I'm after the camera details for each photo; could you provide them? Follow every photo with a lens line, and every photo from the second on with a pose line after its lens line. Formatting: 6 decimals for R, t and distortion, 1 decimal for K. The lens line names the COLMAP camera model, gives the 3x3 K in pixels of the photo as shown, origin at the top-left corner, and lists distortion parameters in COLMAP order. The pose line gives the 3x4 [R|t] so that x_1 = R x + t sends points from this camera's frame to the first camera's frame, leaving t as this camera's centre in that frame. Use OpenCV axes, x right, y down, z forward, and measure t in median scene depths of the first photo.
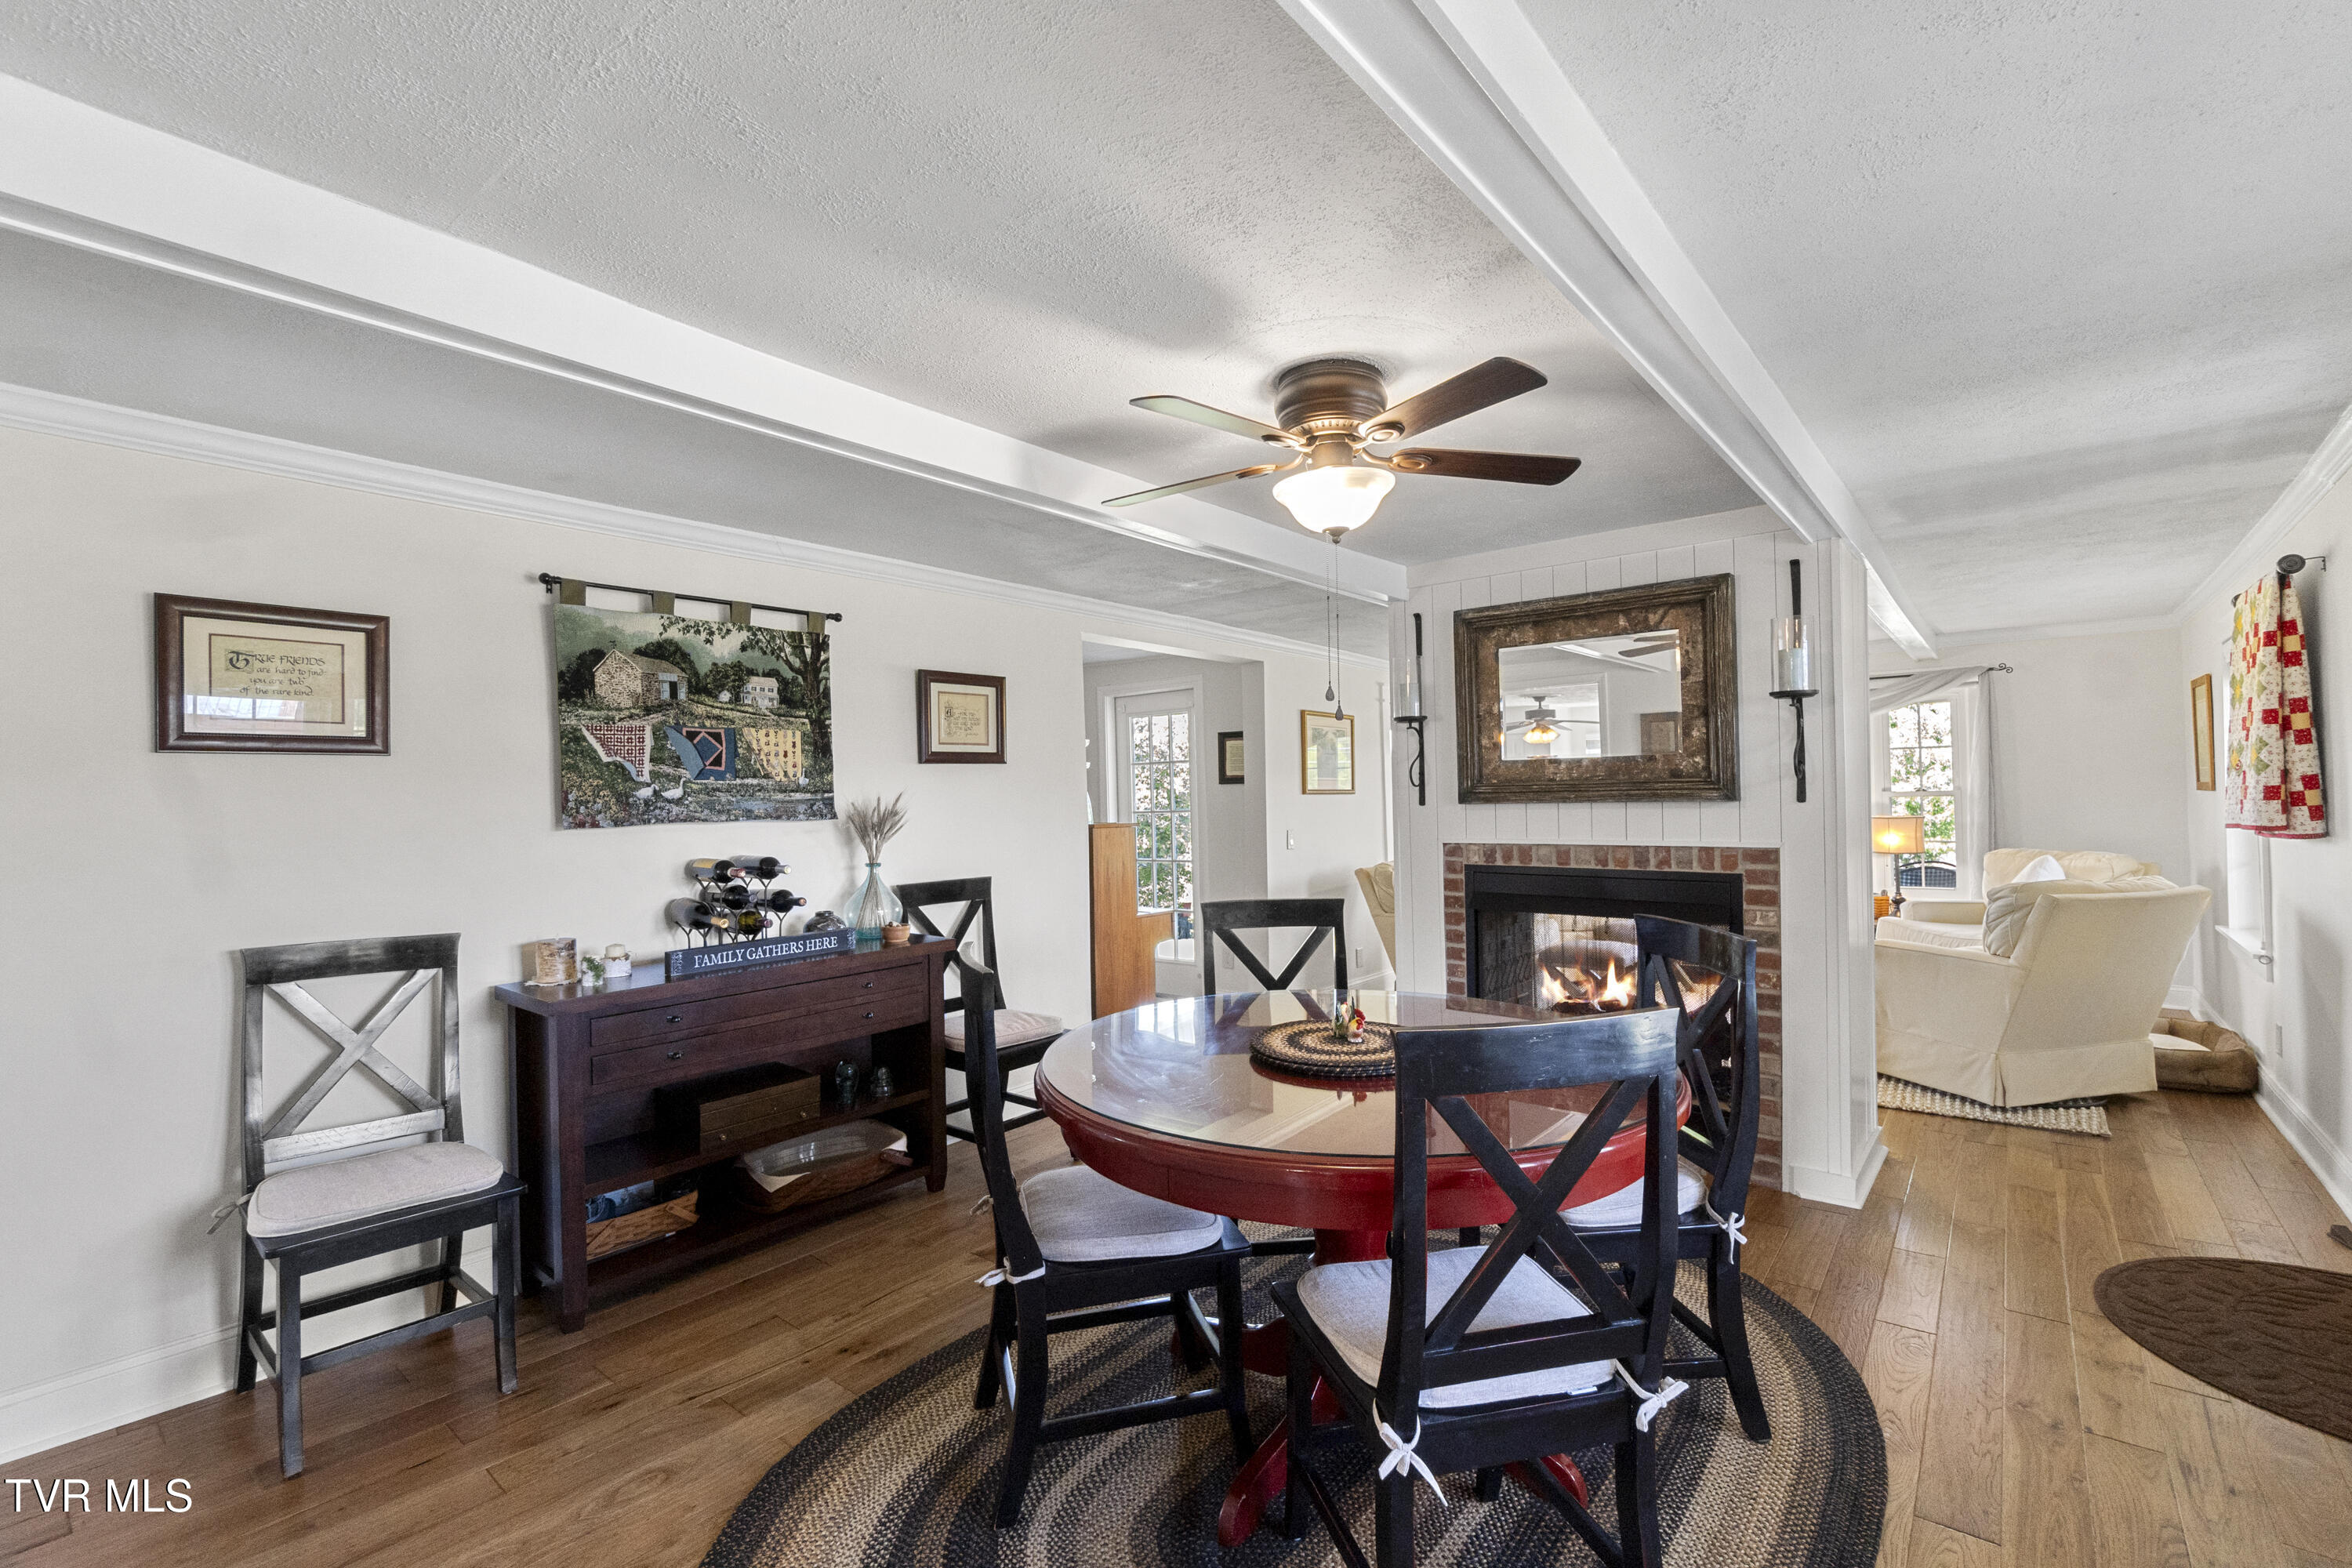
lens RADIAL K [[1022.6, 0, 1168.1], [0, 1022.6, 783.3], [0, 0, 1]] dist [-0.002855, 0.001119]
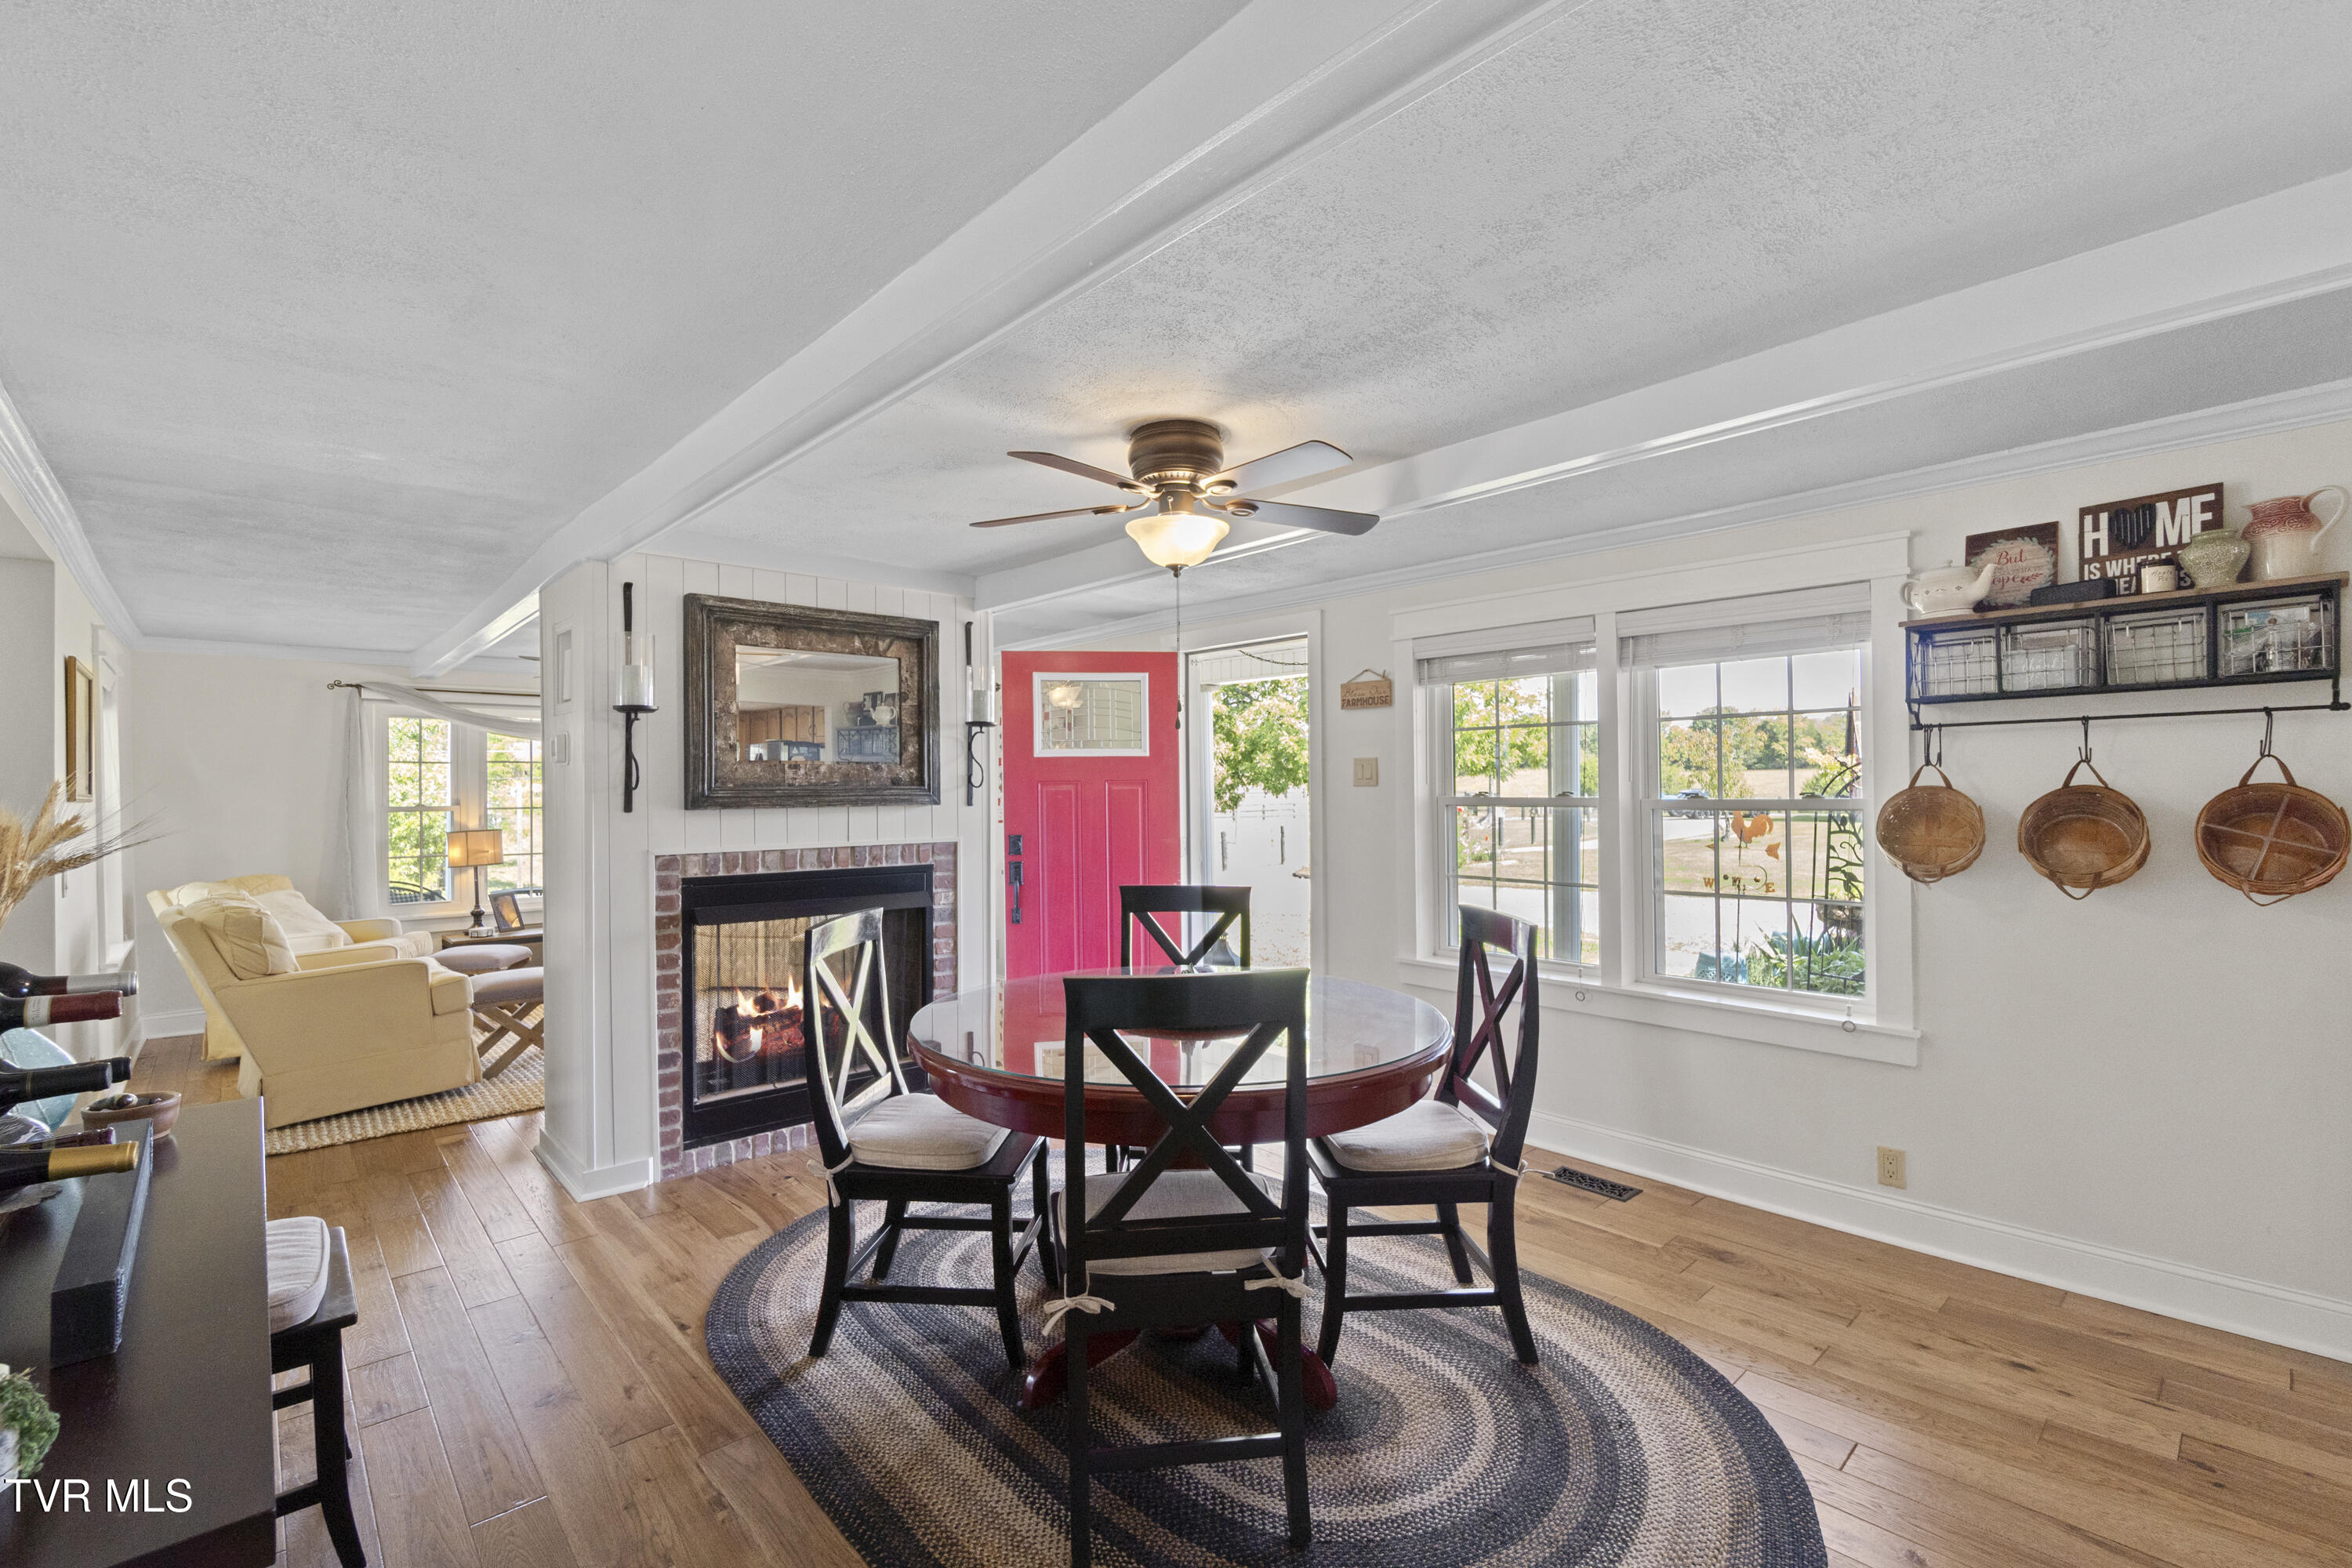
lens RADIAL K [[1022.6, 0, 1167.8], [0, 1022.6, 781.5], [0, 0, 1]] dist [-0.002855, 0.001119]
pose [[0.137737, 0.026239, 0.990121, -0.582120], [-0.004855, 0.999655, -0.025816, 0.017577], [-0.990457, -0.001251, 0.137817, 0.504066]]
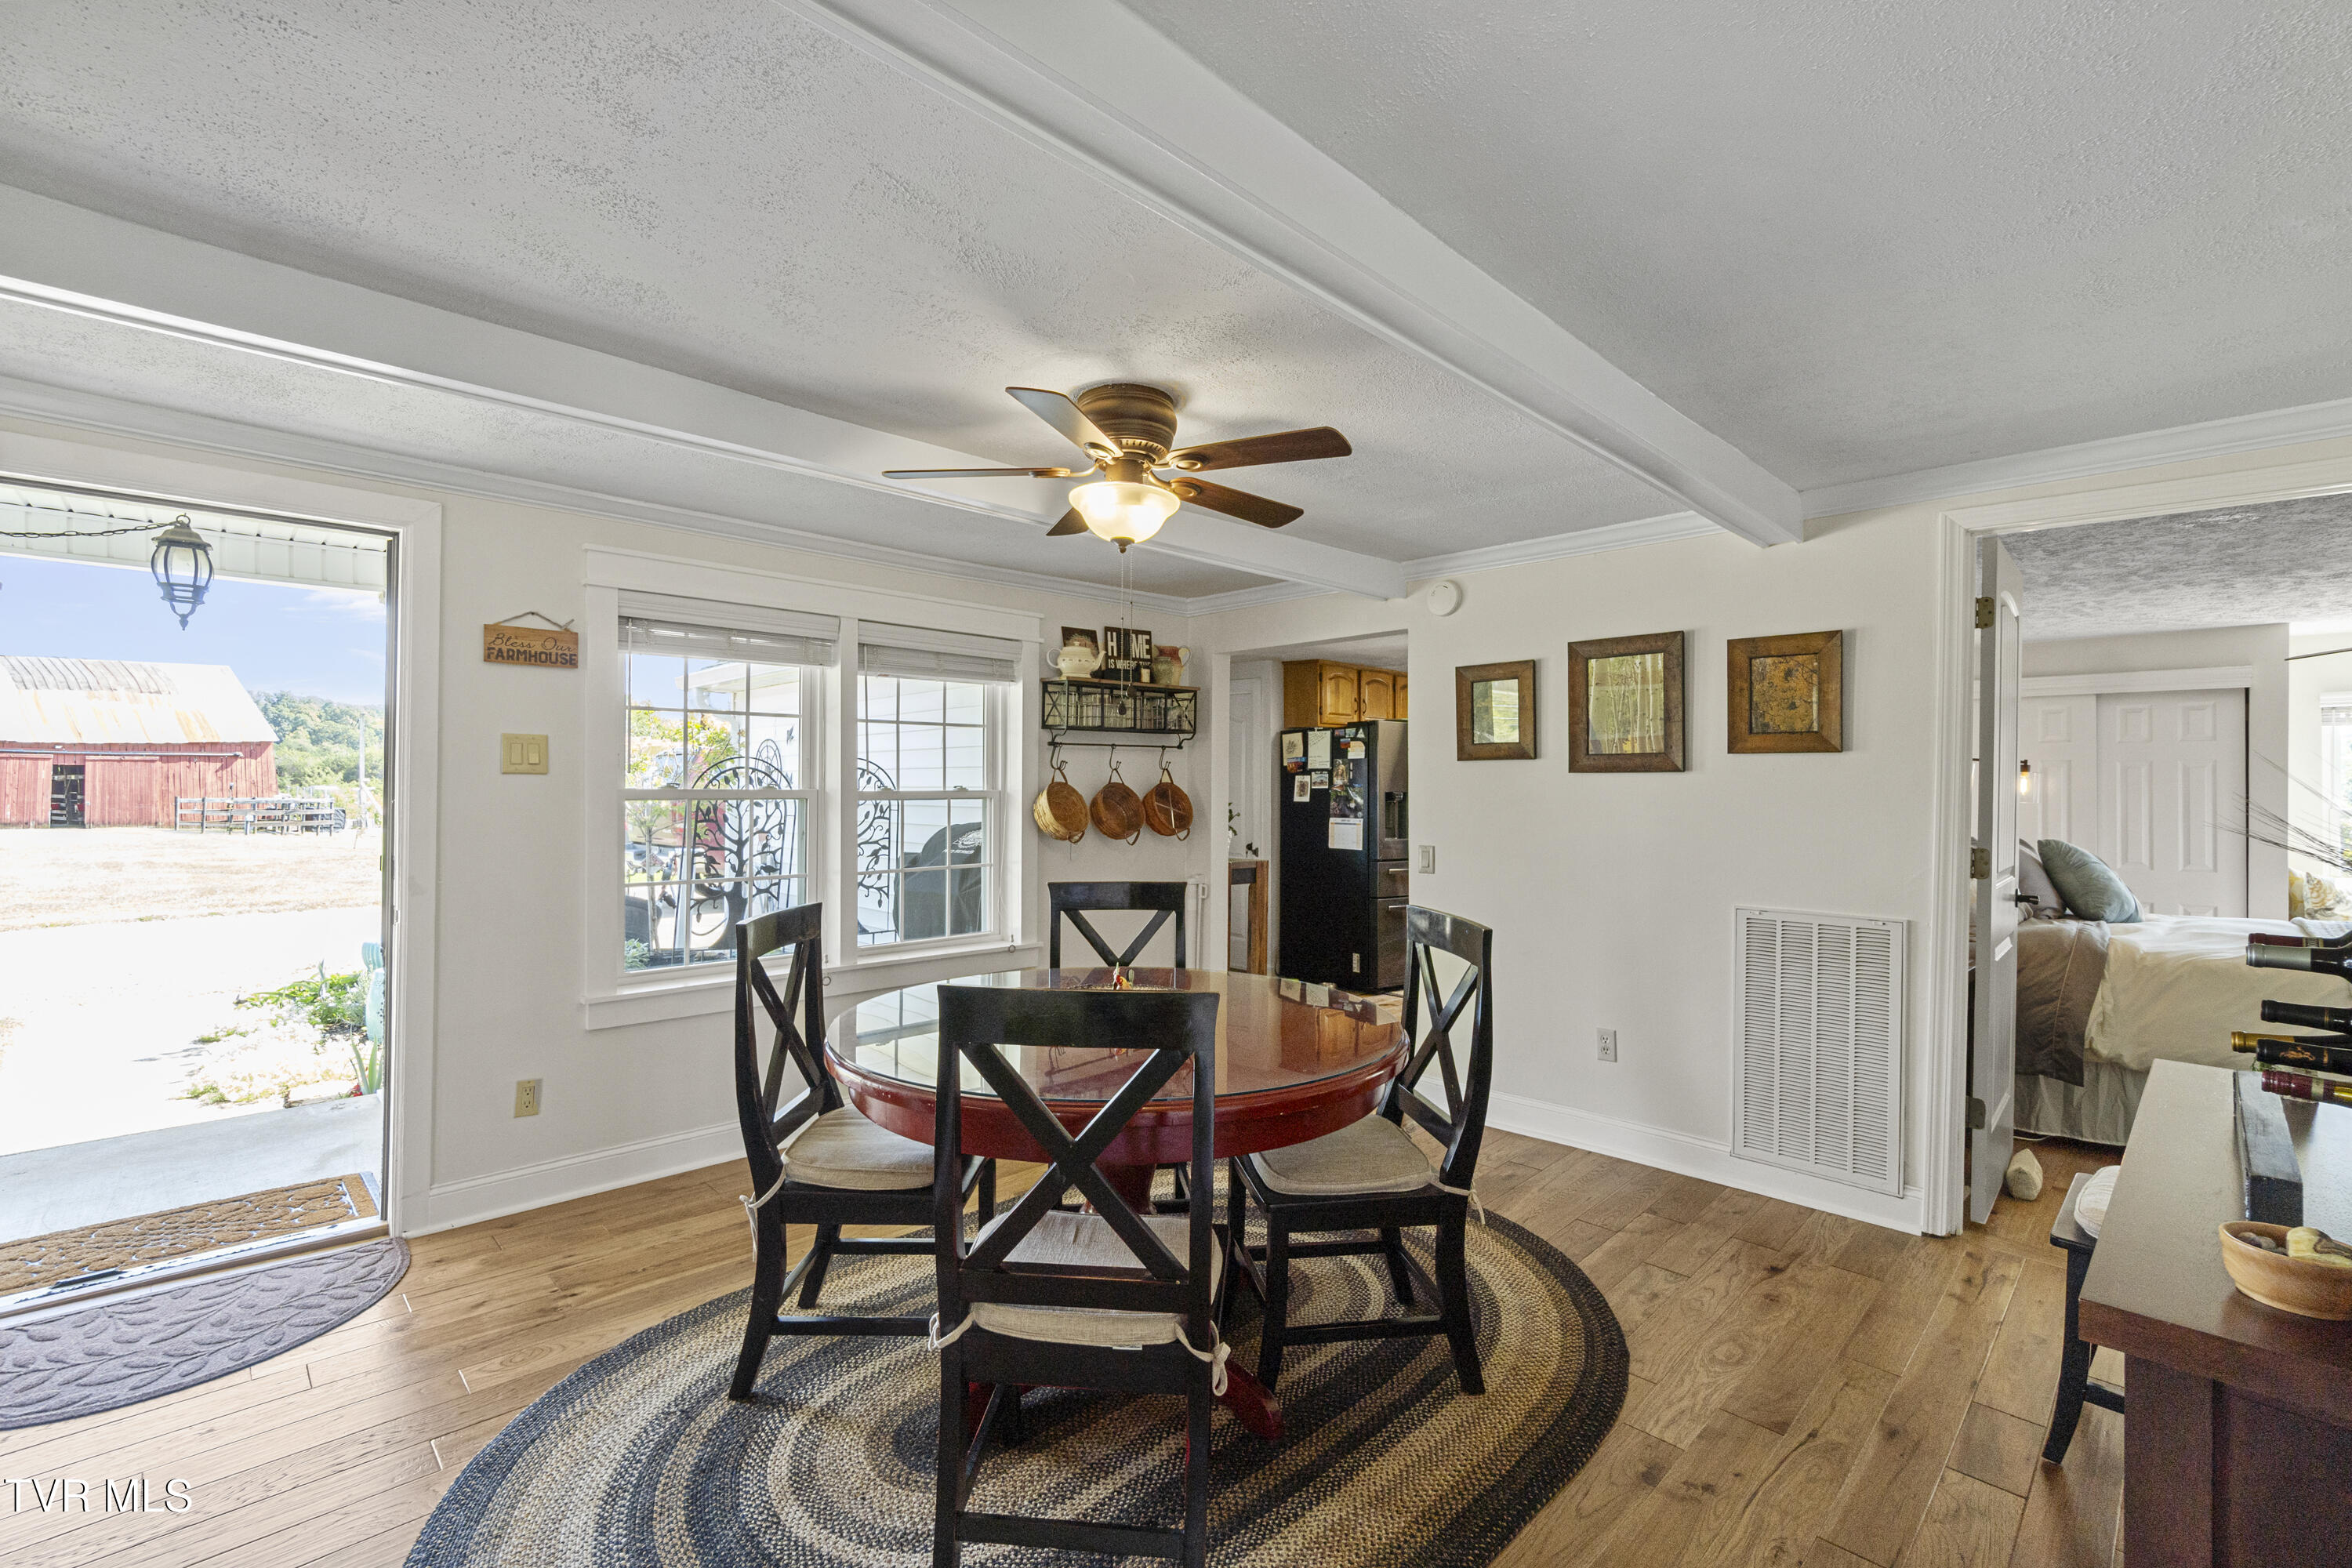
lens RADIAL K [[1022.6, 0, 1181.0], [0, 1022.6, 786.3], [0, 0, 1]] dist [-0.002855, 0.001119]
pose [[-0.994943, 0.011620, 0.099762, -0.001688], [0.010759, 0.999900, -0.009155, 0.015420], [-0.099859, -0.008035, -0.994969, 1.227596]]
